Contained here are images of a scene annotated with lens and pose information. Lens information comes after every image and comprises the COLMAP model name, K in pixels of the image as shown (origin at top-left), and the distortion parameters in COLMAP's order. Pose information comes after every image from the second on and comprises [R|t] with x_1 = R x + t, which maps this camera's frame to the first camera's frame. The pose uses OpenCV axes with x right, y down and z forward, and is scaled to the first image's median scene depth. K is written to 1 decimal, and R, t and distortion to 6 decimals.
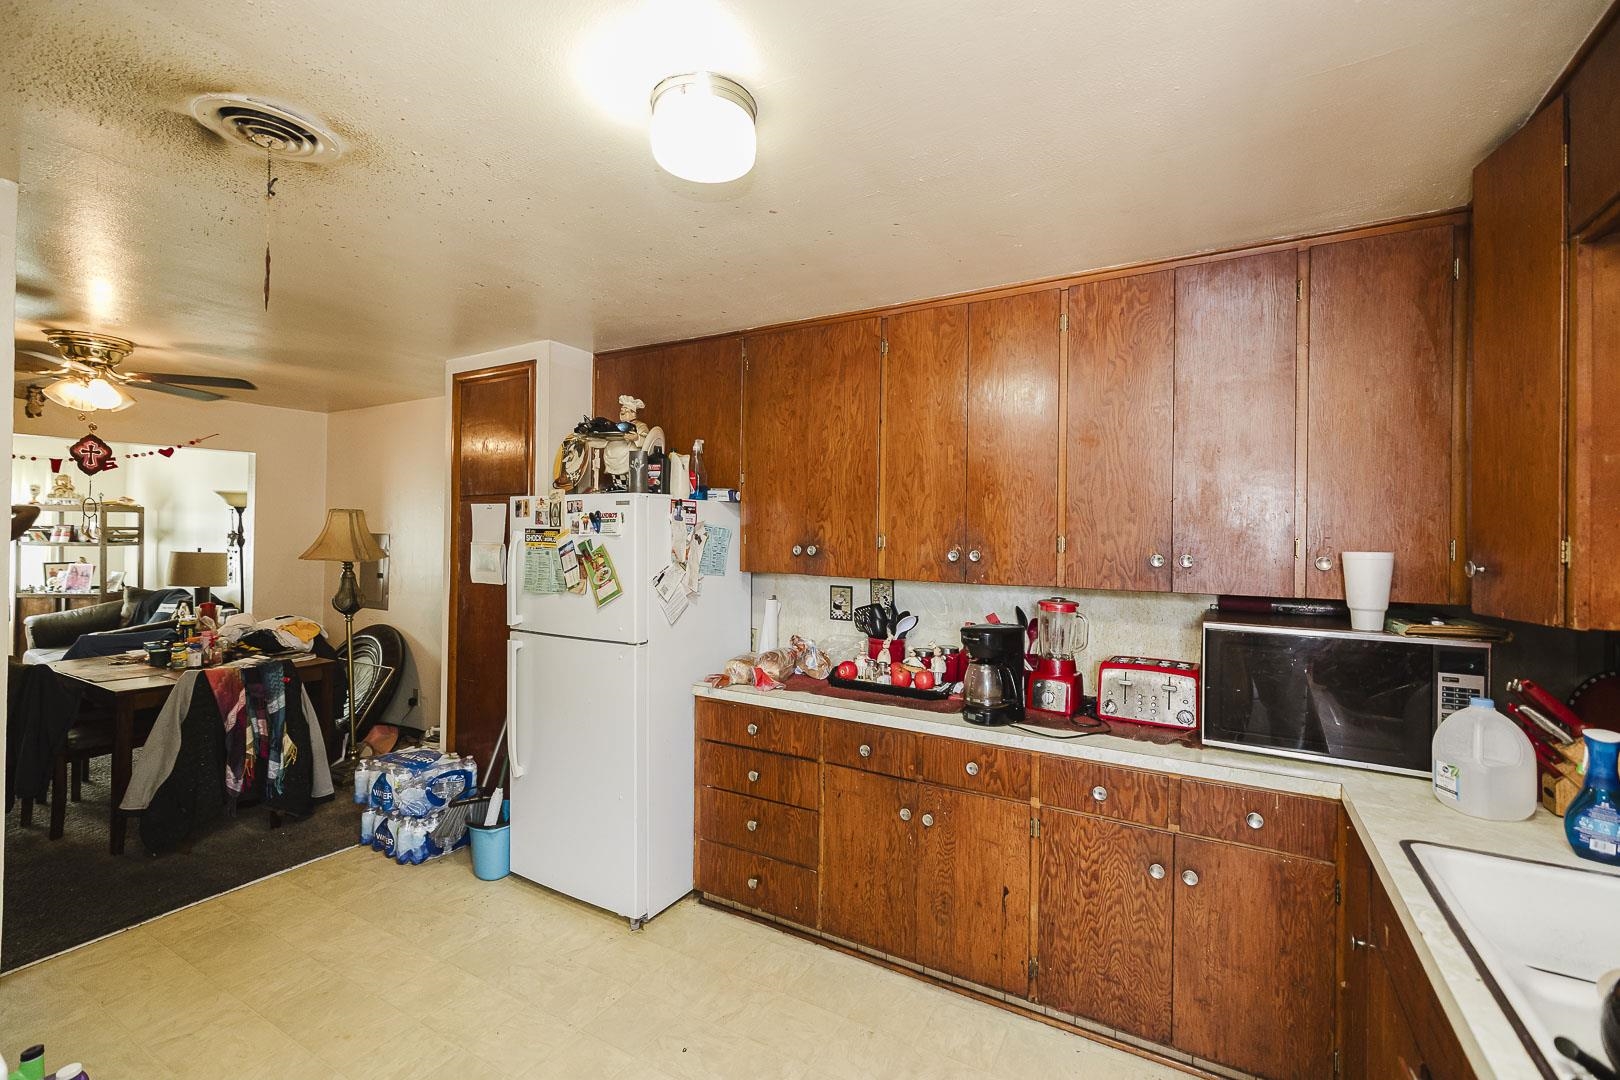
lens RADIAL K [[693.9, 0, 811.3], [0, 693.9, 534.6], [0, 0, 1]] dist [-0.000211, 0.000262]
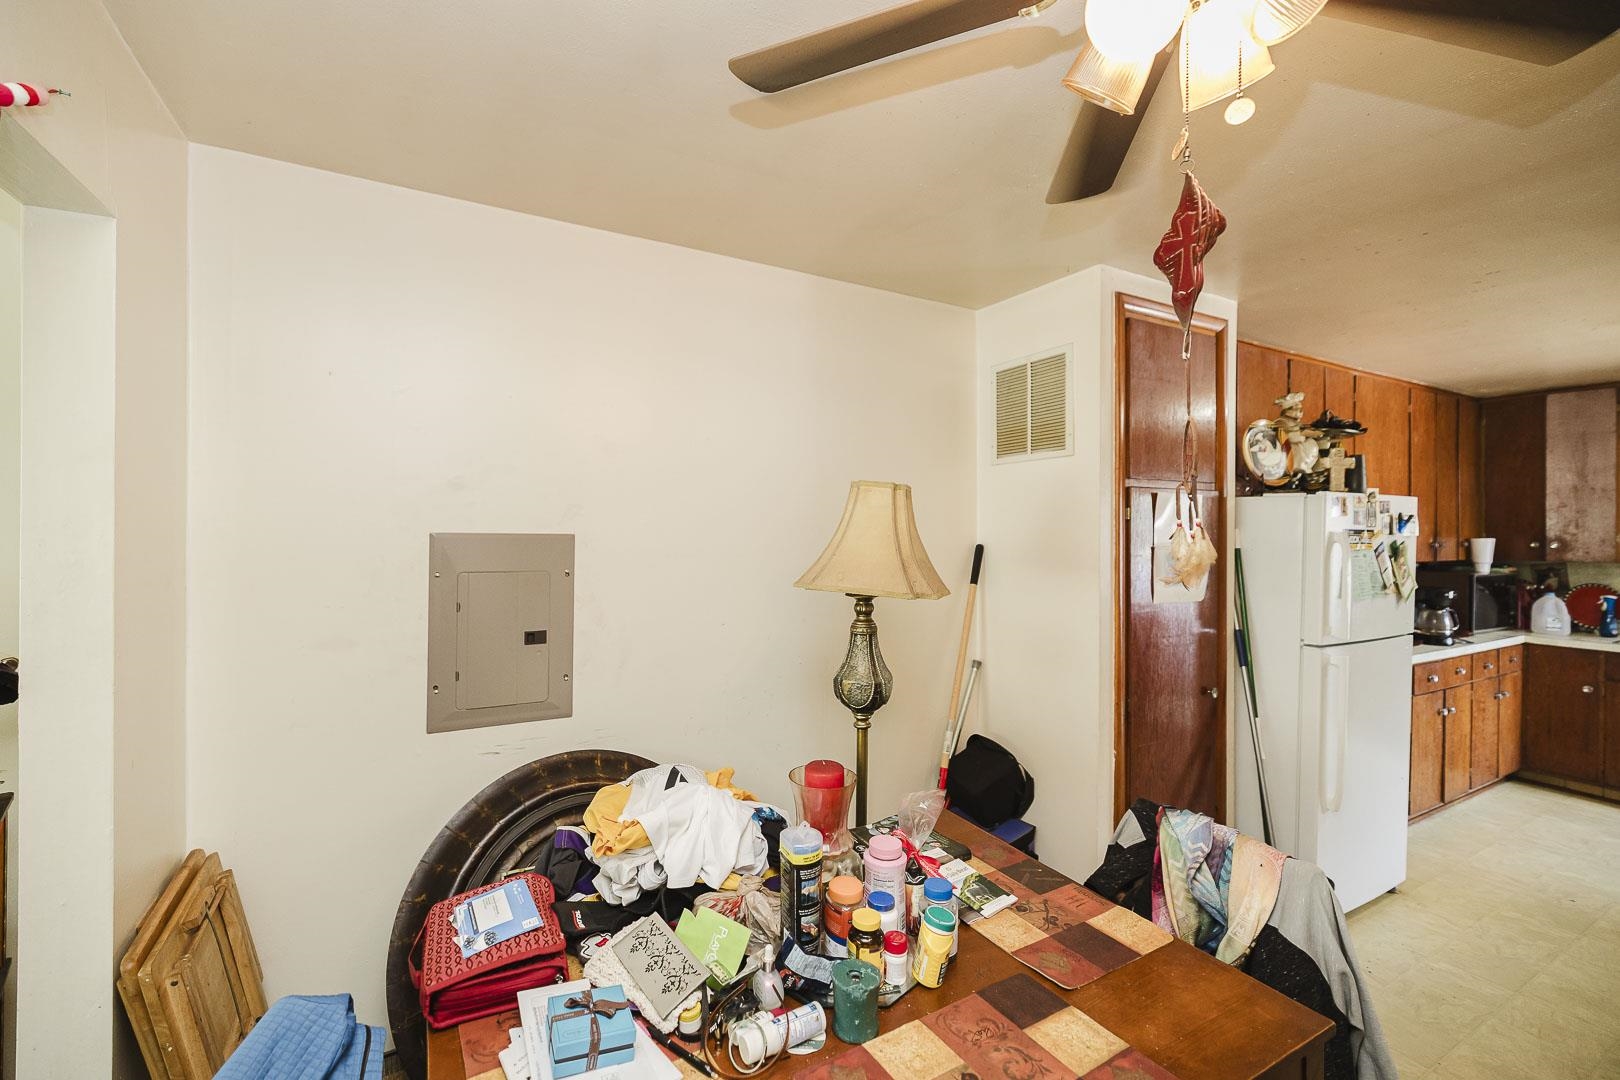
lens RADIAL K [[693.9, 0, 806.9], [0, 693.9, 540.6], [0, 0, 1]] dist [-0.000211, 0.000262]
pose [[0.508944, -0.007634, 0.860766, -1.578696], [0.001179, 0.999966, 0.008171, -0.001746], [-0.860799, -0.003143, 0.508936, 1.161560]]
